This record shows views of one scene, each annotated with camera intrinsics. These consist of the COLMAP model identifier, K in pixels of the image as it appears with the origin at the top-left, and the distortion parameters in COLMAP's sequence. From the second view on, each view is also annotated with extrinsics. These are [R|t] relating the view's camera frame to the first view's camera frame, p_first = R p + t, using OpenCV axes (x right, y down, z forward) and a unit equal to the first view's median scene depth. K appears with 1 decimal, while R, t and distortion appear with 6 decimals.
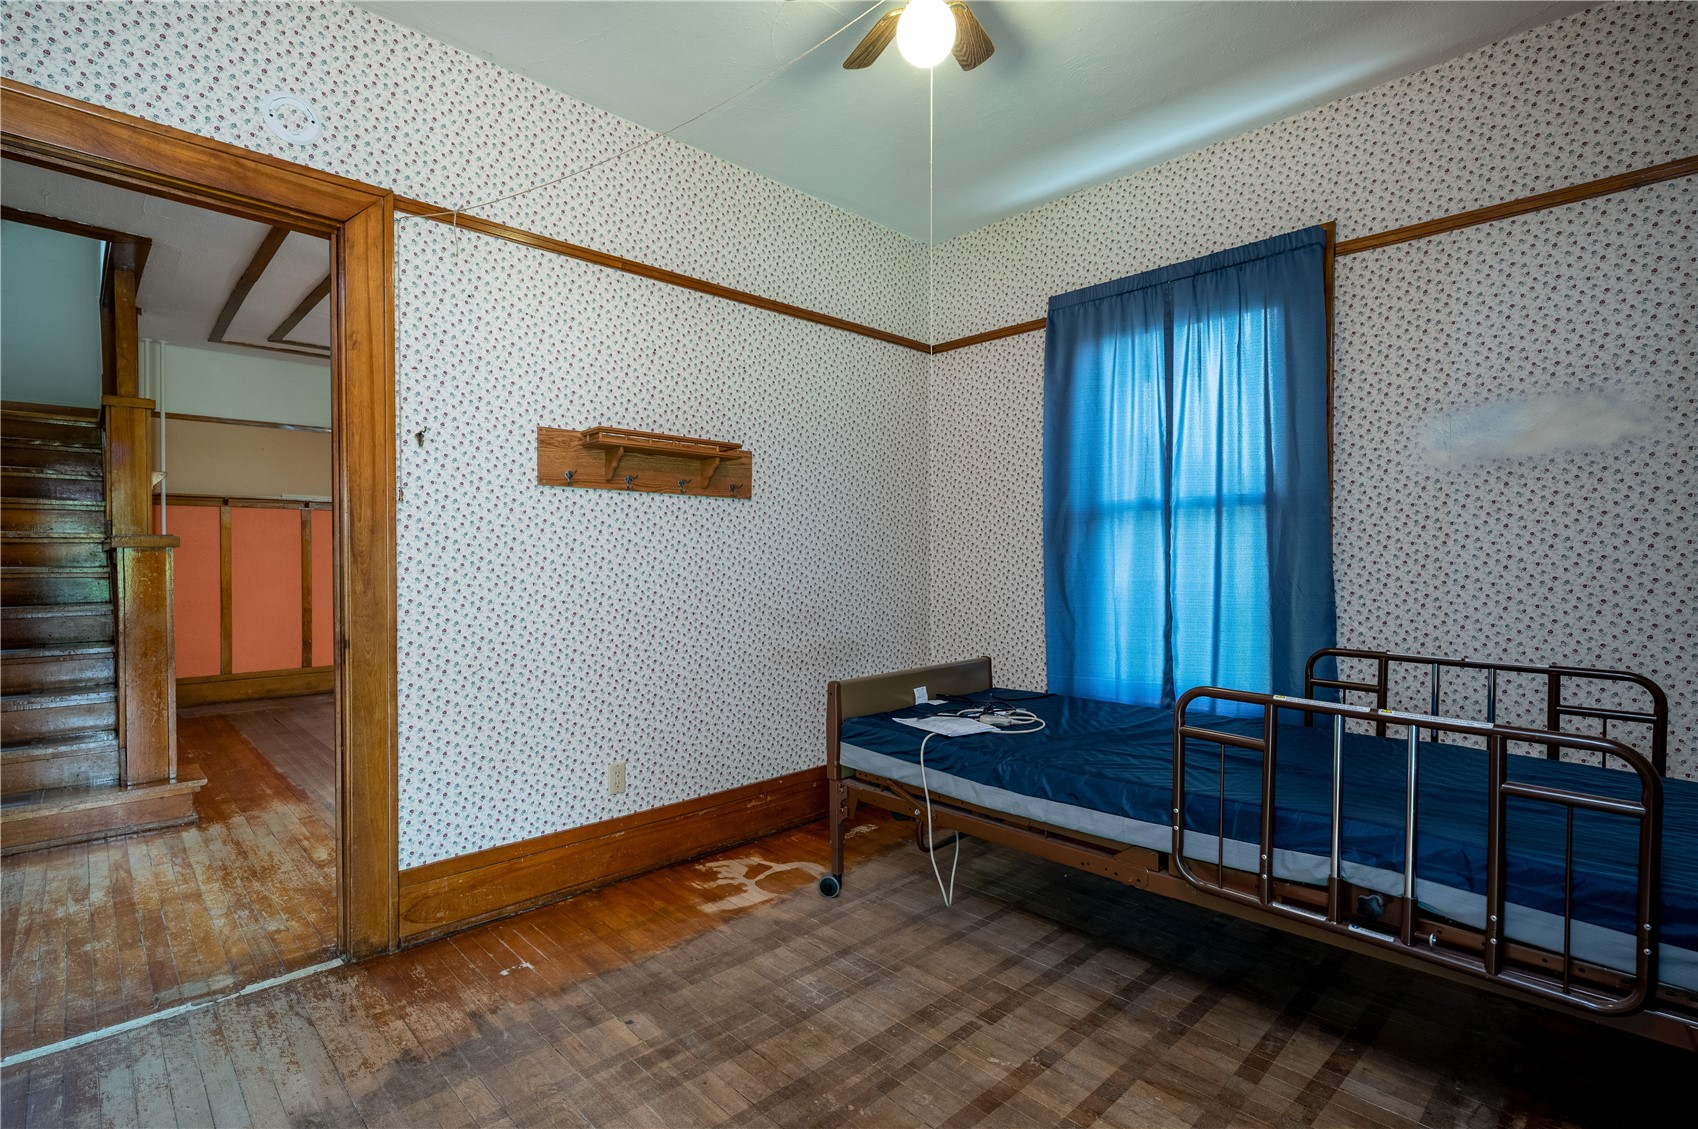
lens RADIAL K [[807.4, 0, 851.2], [0, 807.4, 571.4], [0, 0, 1]] dist [-0.000629, -0.001059]
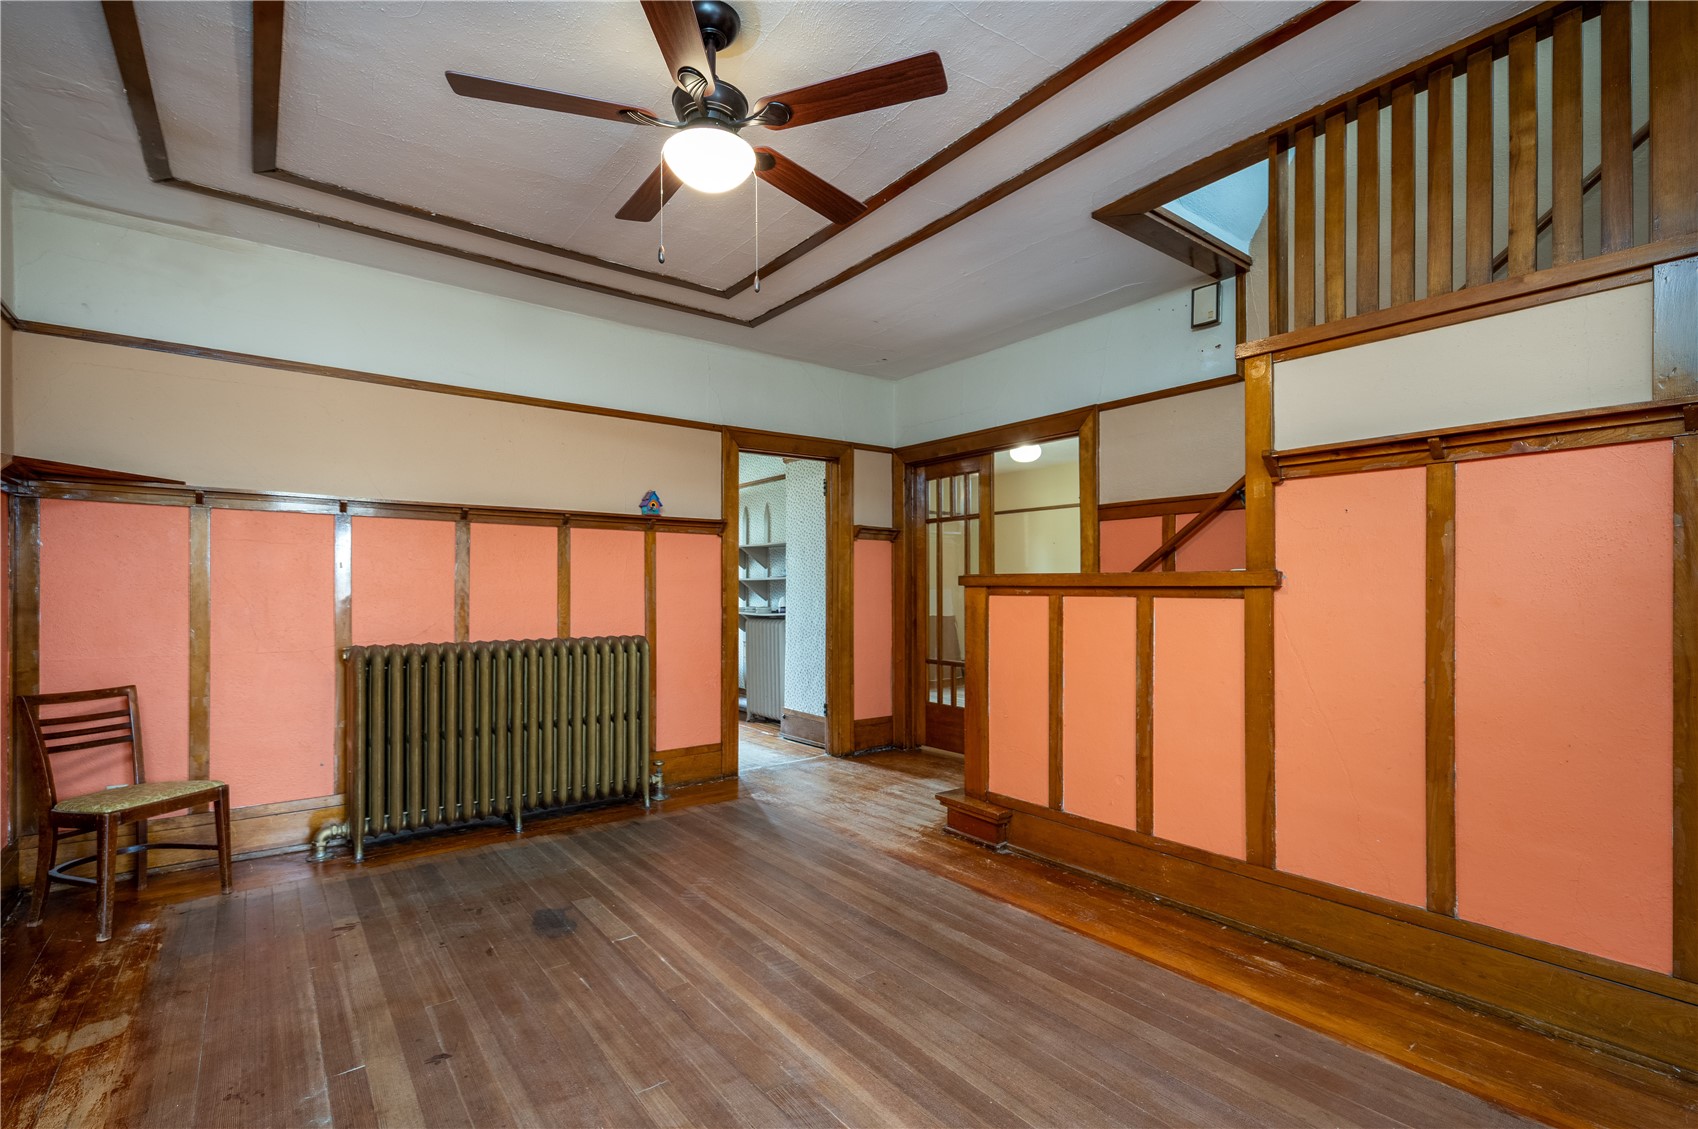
lens RADIAL K [[750.9, 0, 846.4], [0, 750.9, 580.1], [0, 0, 1]] dist [0.002988, 0.000972]
pose [[-0.993543, 0.002336, 0.113436, -0.462018], [0.002676, 0.999992, 0.002840, -0.023007], [-0.113429, 0.003125, -0.993541, 1.184881]]
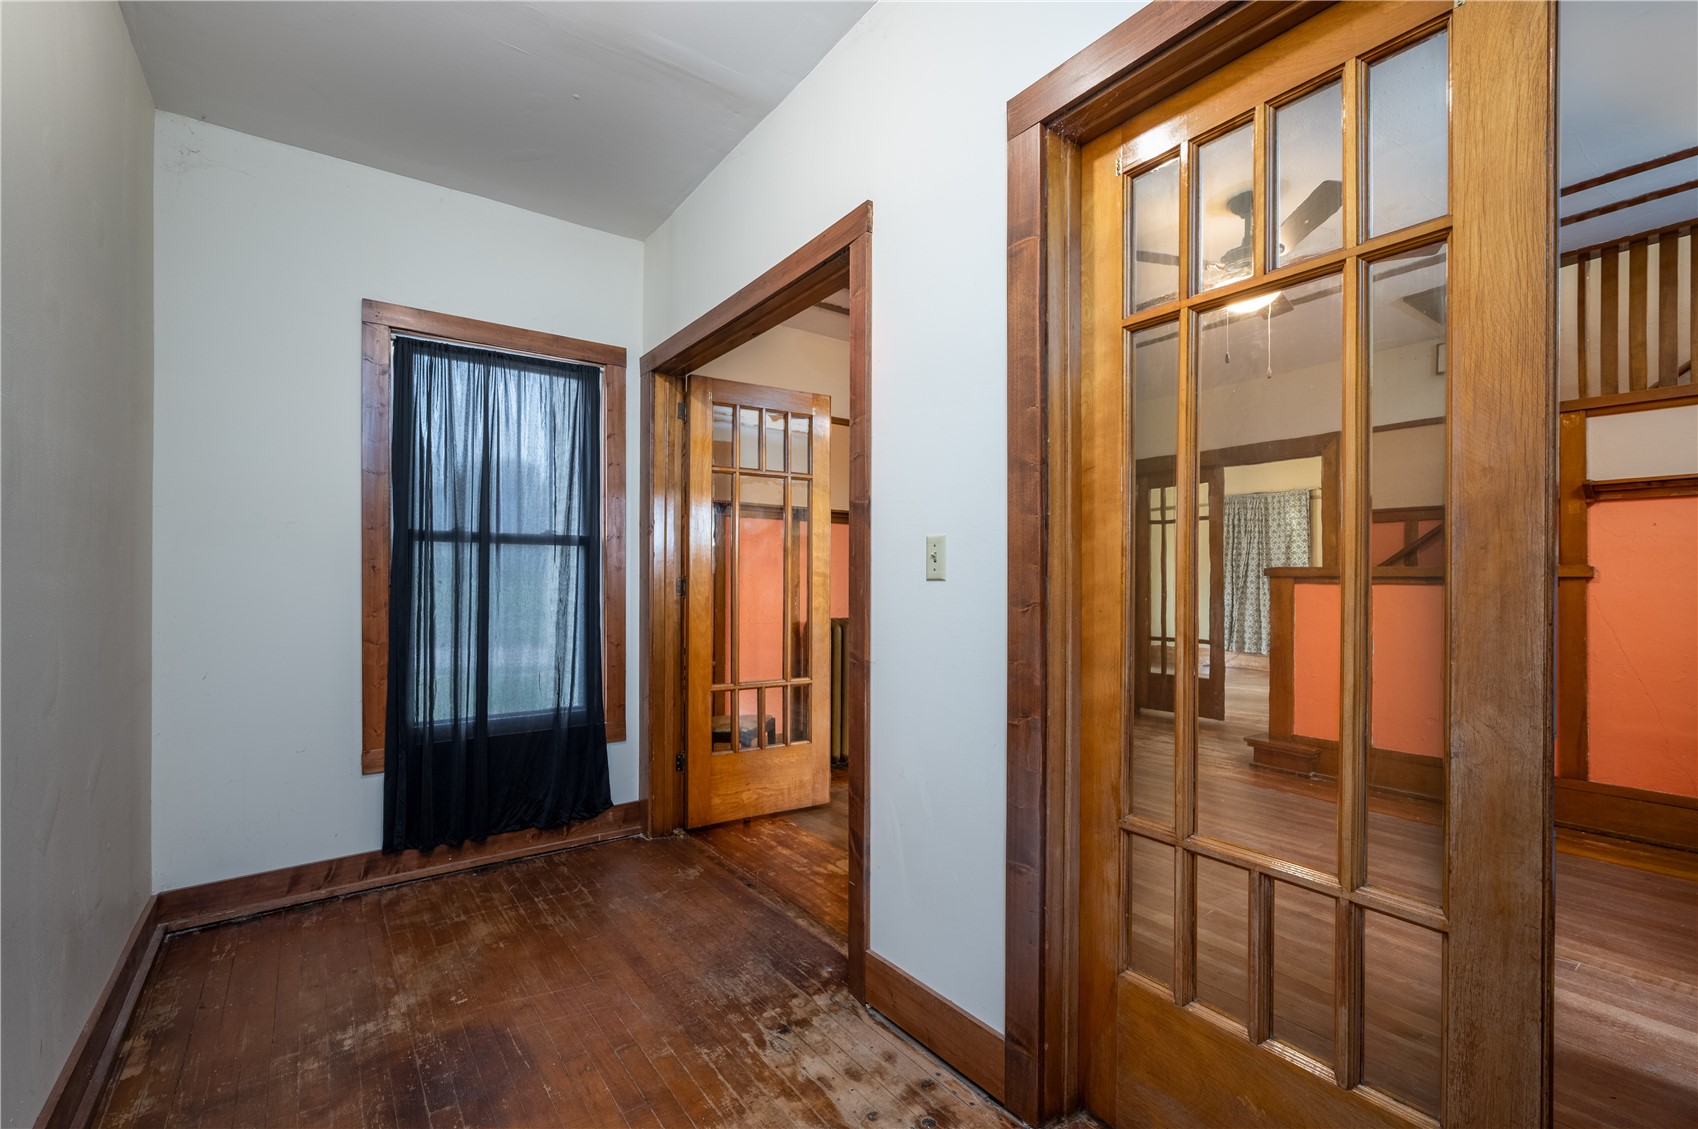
lens RADIAL K [[718.0, 0, 850.3], [0, 718.0, 568.8], [0, 0, 1]] dist [-0.002734, 0.000799]
pose [[-0.990601, -0.002631, 0.136757, -0.162379], [-0.002641, 0.999997, 0.000108, -0.023114], [-0.136756, -0.000254, -0.990605, 1.369357]]
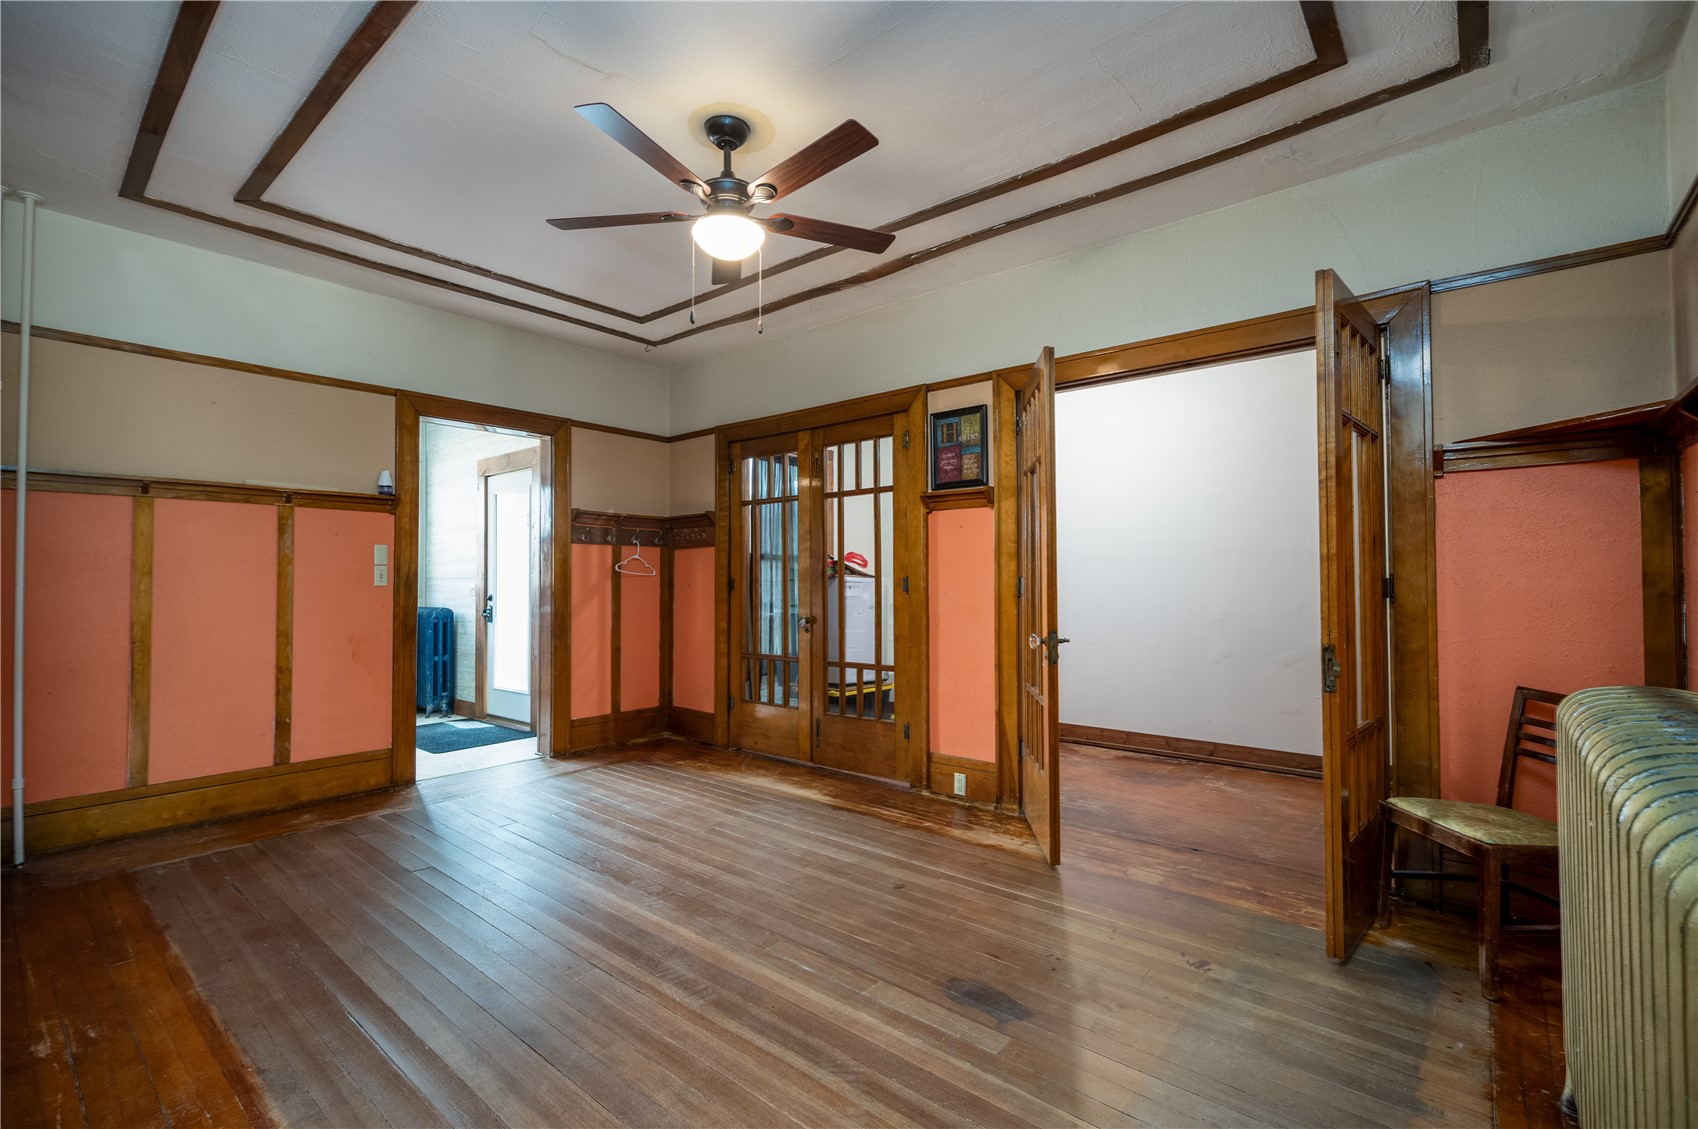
lens RADIAL K [[750.9, 0, 851.7], [0, 750.9, 569.4], [0, 0, 1]] dist [0.002988, 0.000972]
pose [[0.994771, -0.001654, 0.102119, -0.336672], [0.005142, 0.999412, -0.033897, -0.007290], [-0.102003, 0.034245, 0.994194, 0.426546]]
